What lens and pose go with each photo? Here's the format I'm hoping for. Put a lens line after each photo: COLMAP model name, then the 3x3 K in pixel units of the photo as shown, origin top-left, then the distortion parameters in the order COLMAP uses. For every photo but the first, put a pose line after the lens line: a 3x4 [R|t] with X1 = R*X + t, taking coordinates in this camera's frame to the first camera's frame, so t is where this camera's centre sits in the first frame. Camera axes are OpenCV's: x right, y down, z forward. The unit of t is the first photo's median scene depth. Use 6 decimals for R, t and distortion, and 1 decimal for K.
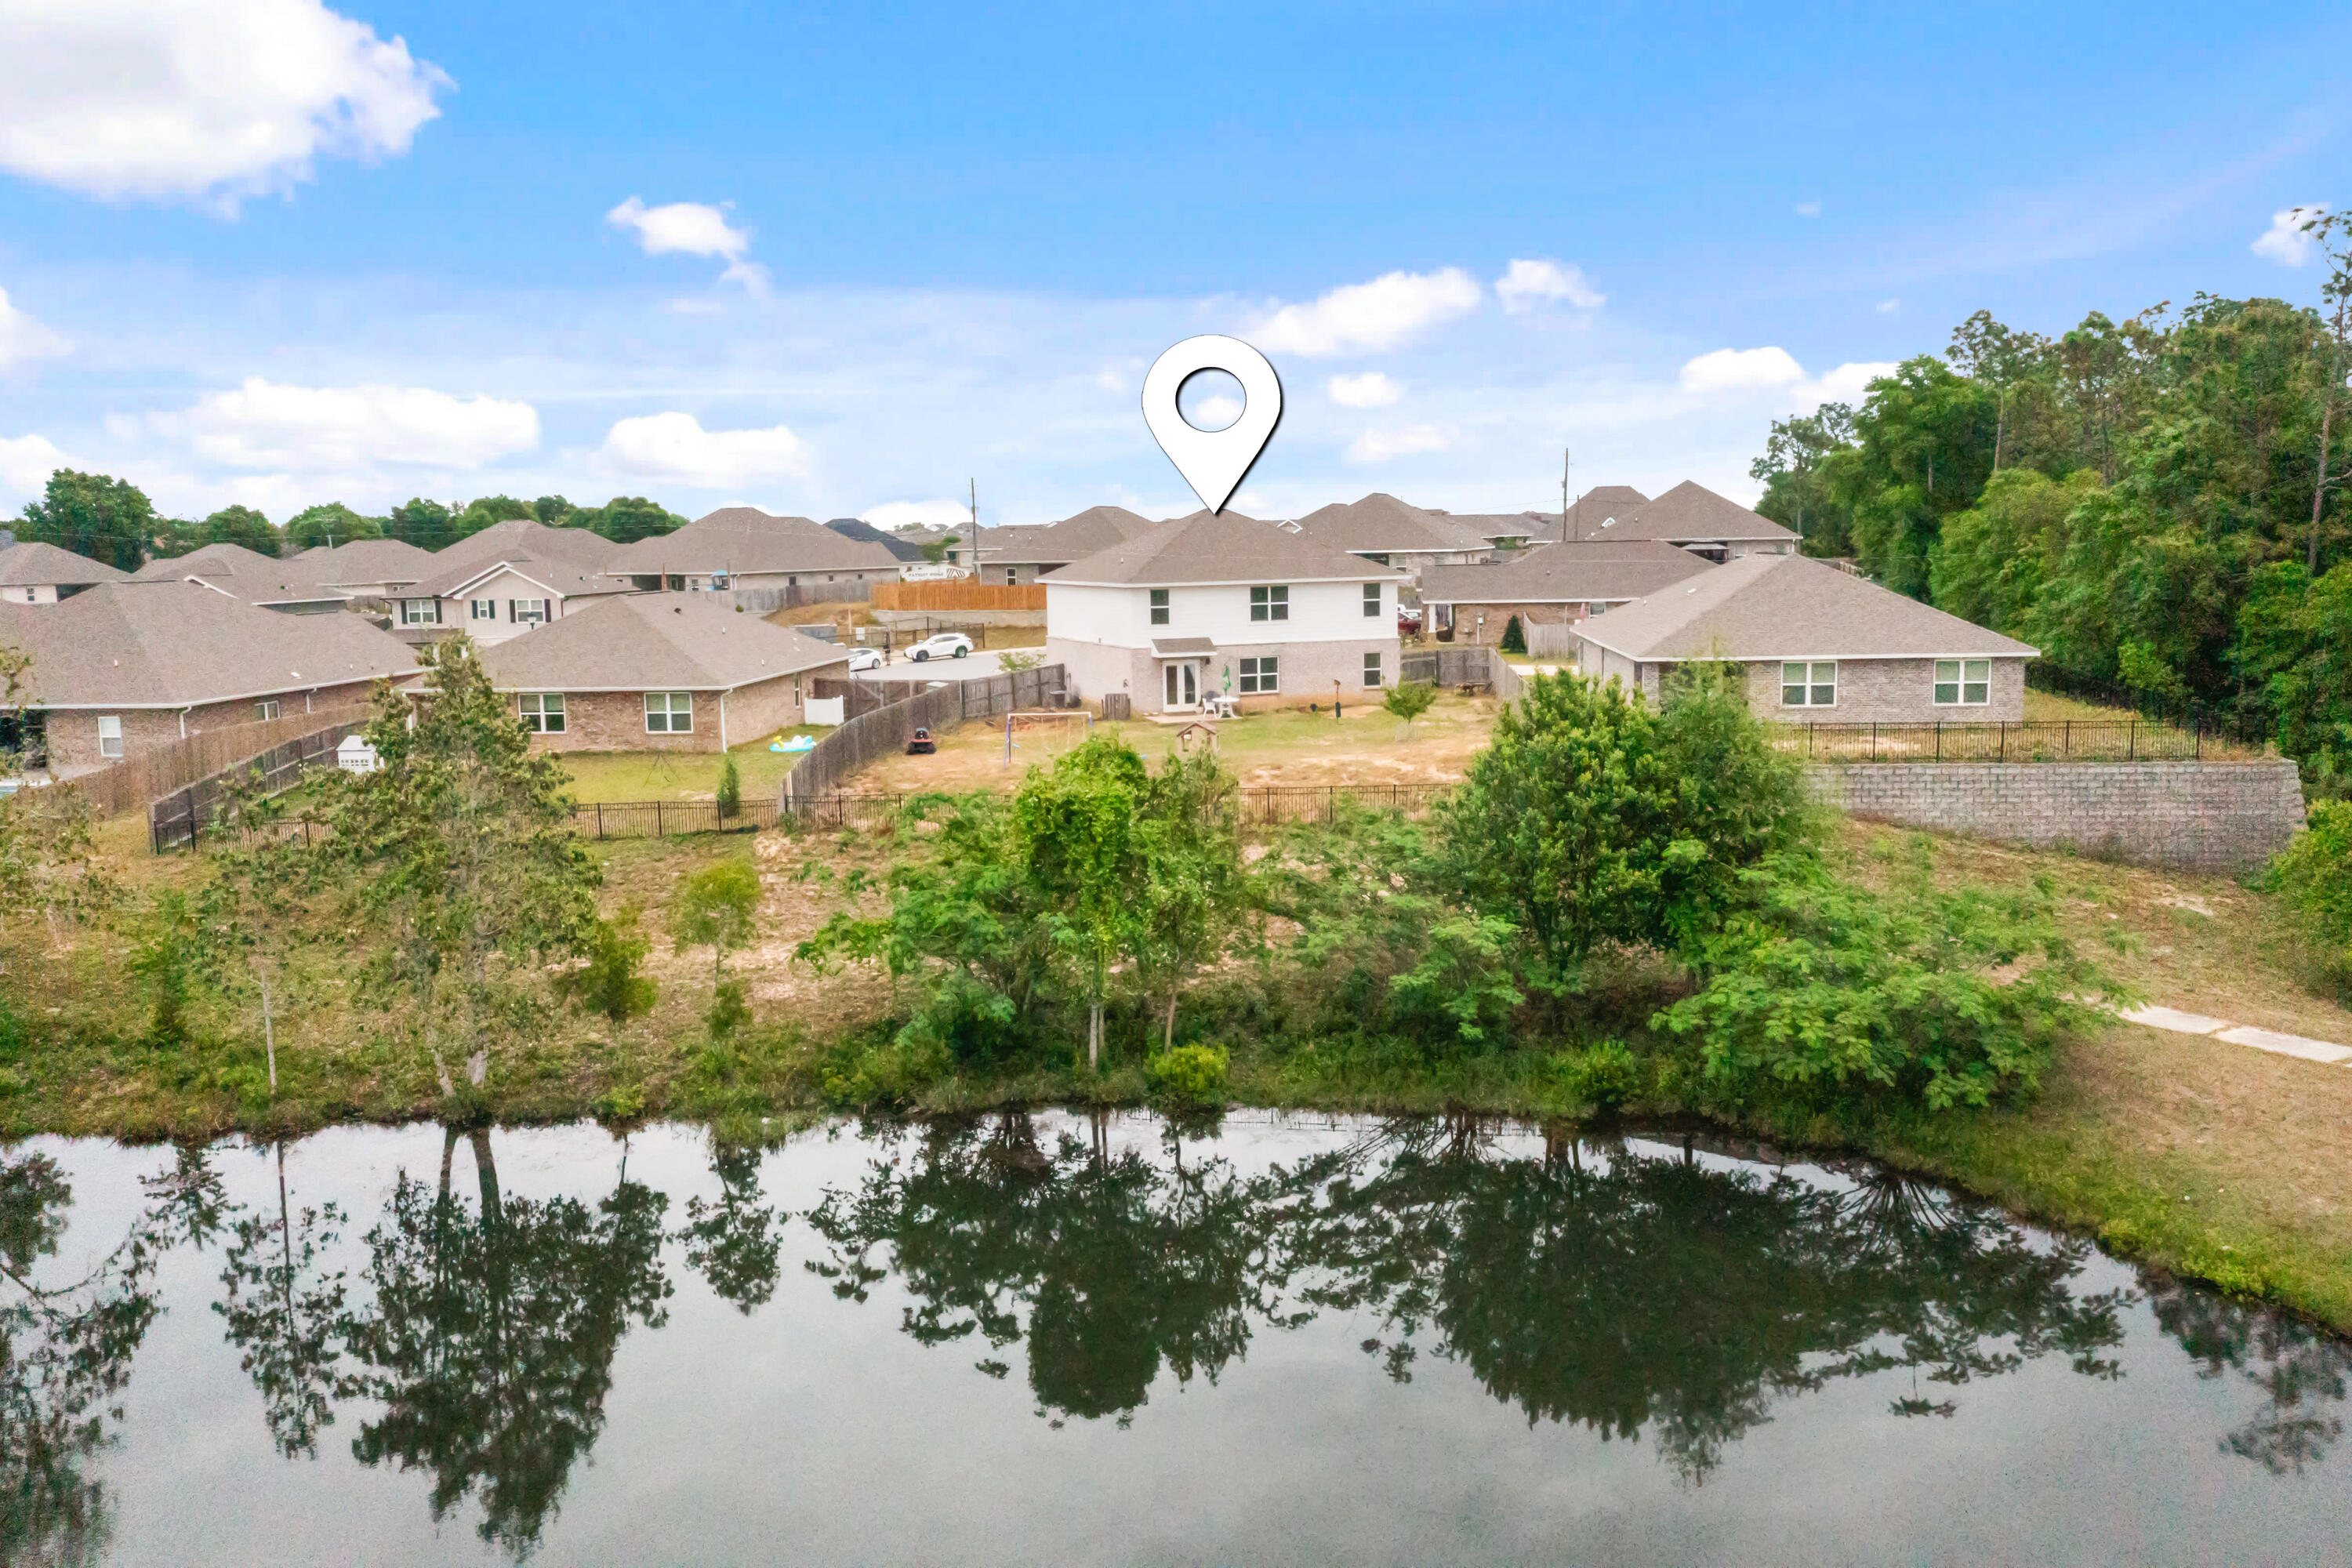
lens RADIAL K [[1782.9, 0, 1176.1], [0, 1782.9, 966.1], [0, 0, 1]] dist [-0.005860, 0.000204]
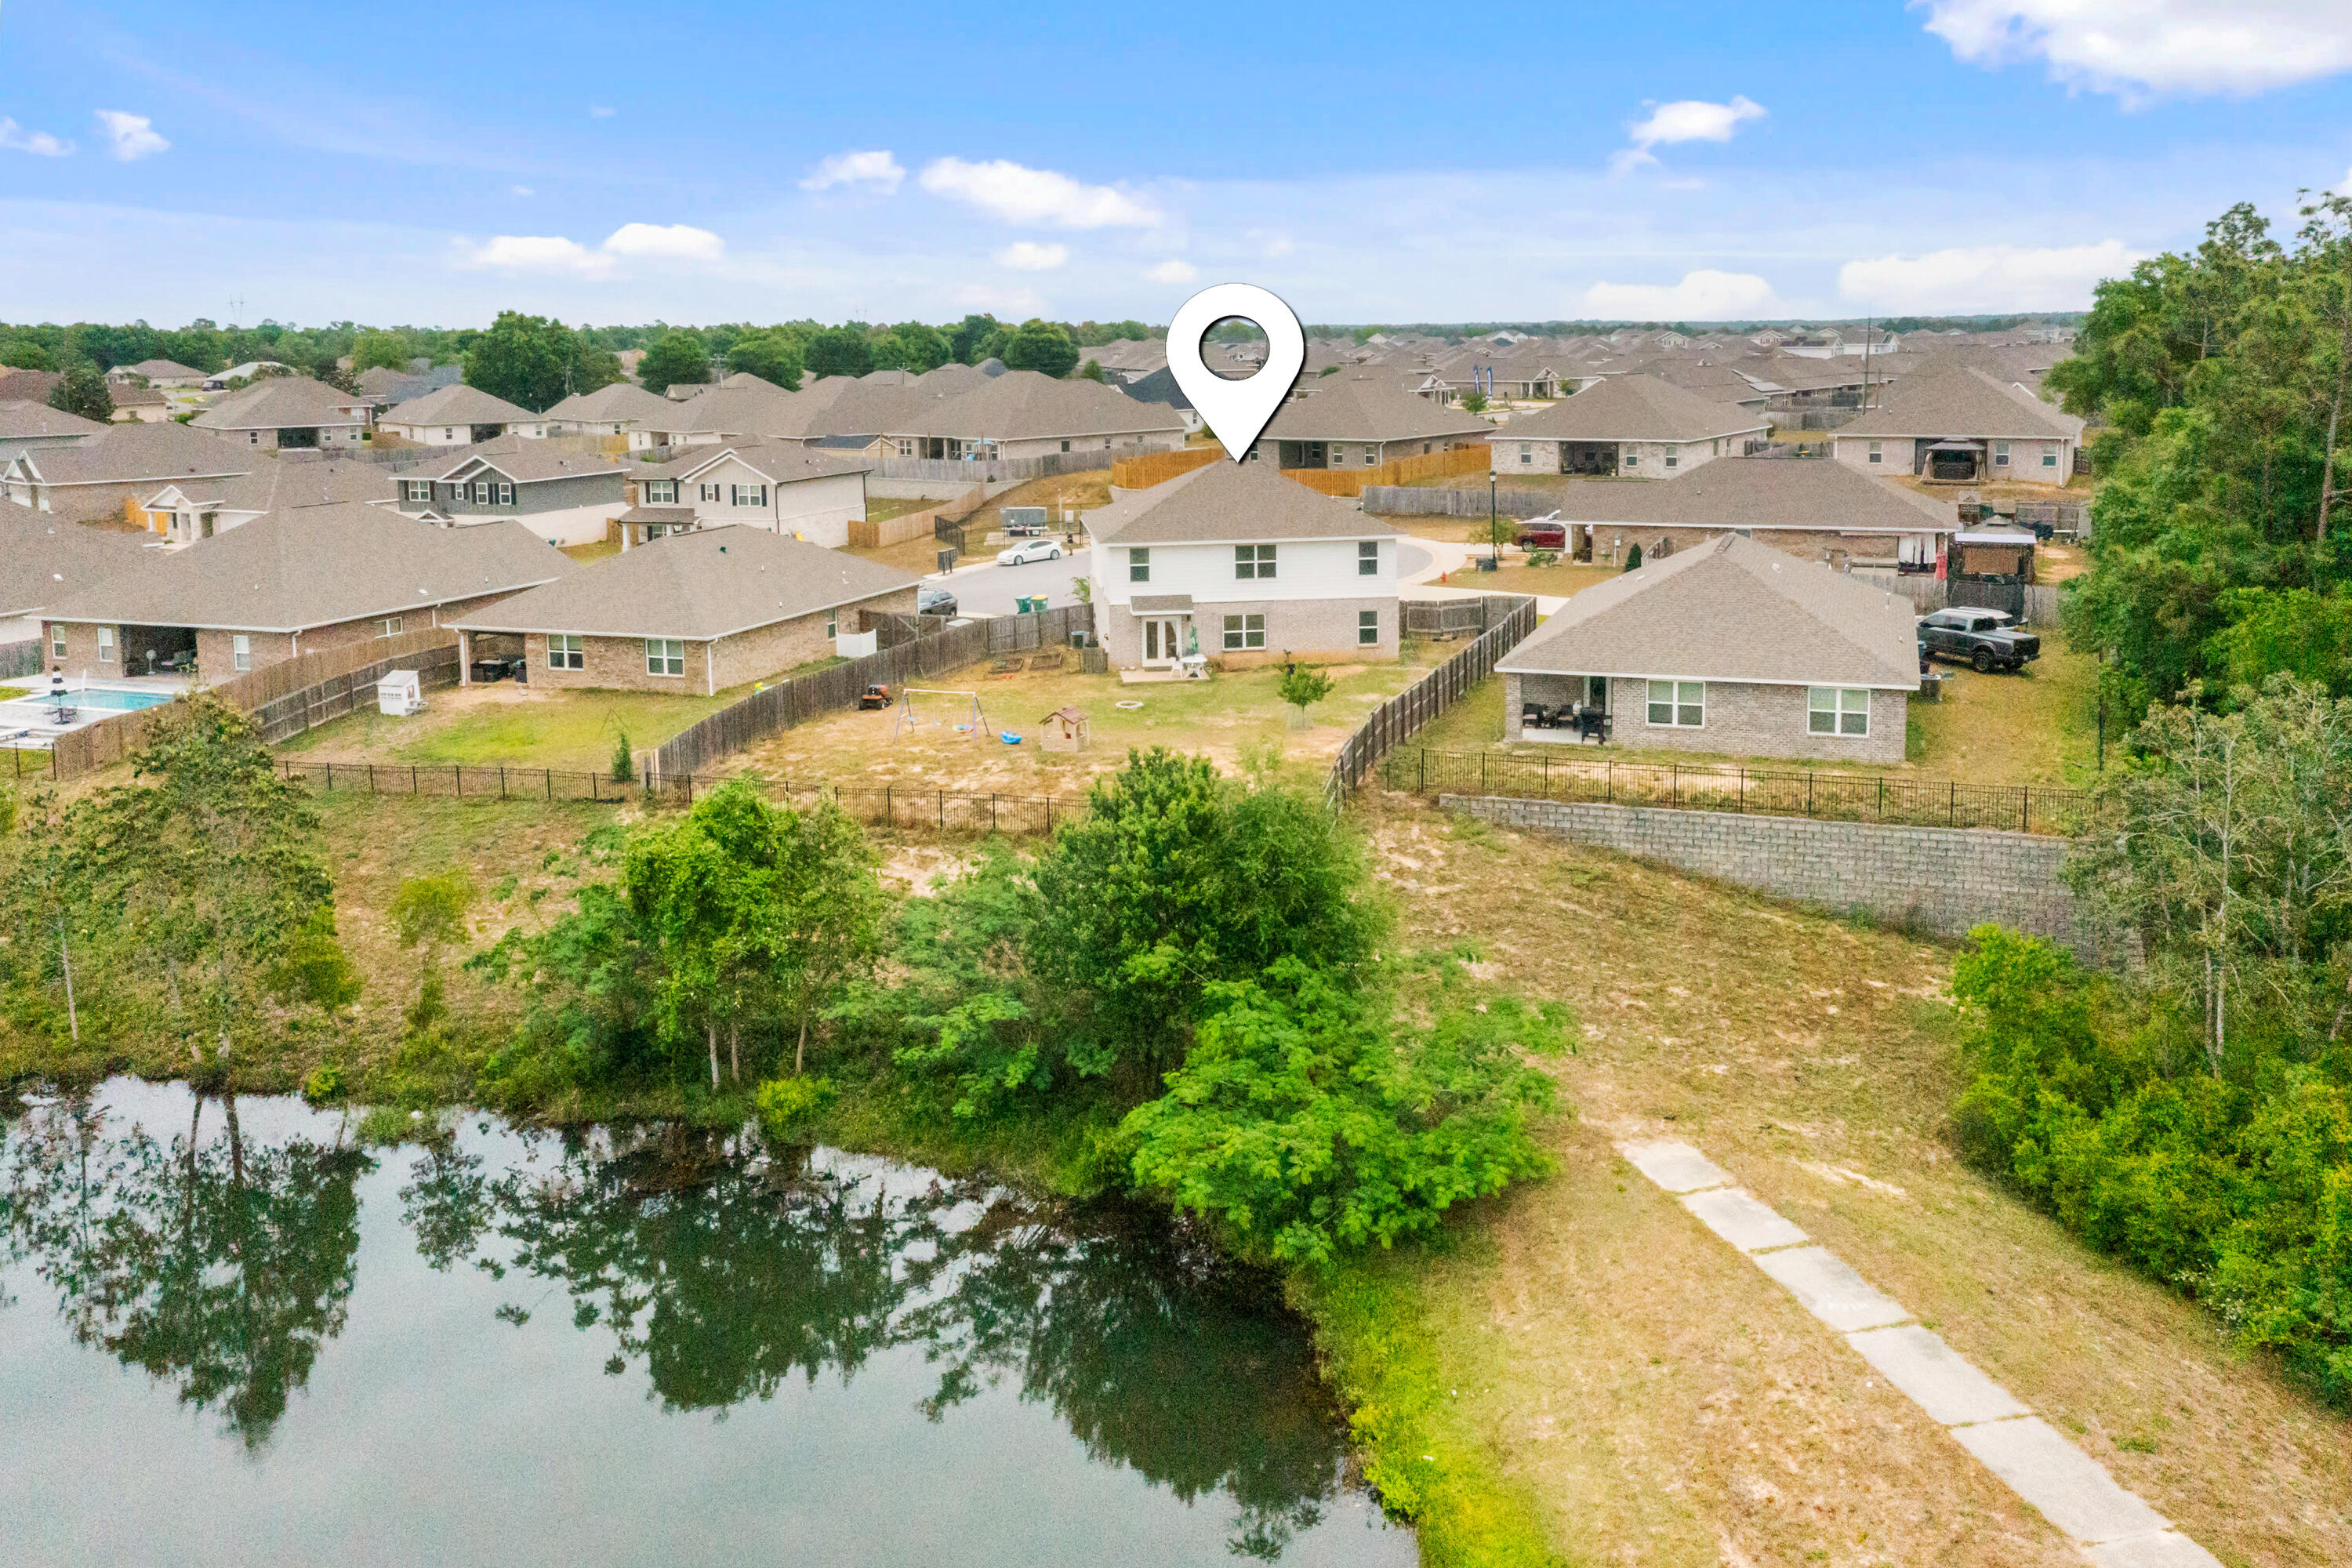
lens RADIAL K [[1836.0, 0, 1176.0], [0, 1836.0, 784.0], [0, 0, 1]] dist [-0.003485, -0.001981]
pose [[0.968503, 0.061287, -0.241342, 0.288630], [-0.060766, 0.998106, 0.009608, -0.093254], [0.241474, 0.005360, 0.970393, -0.013096]]
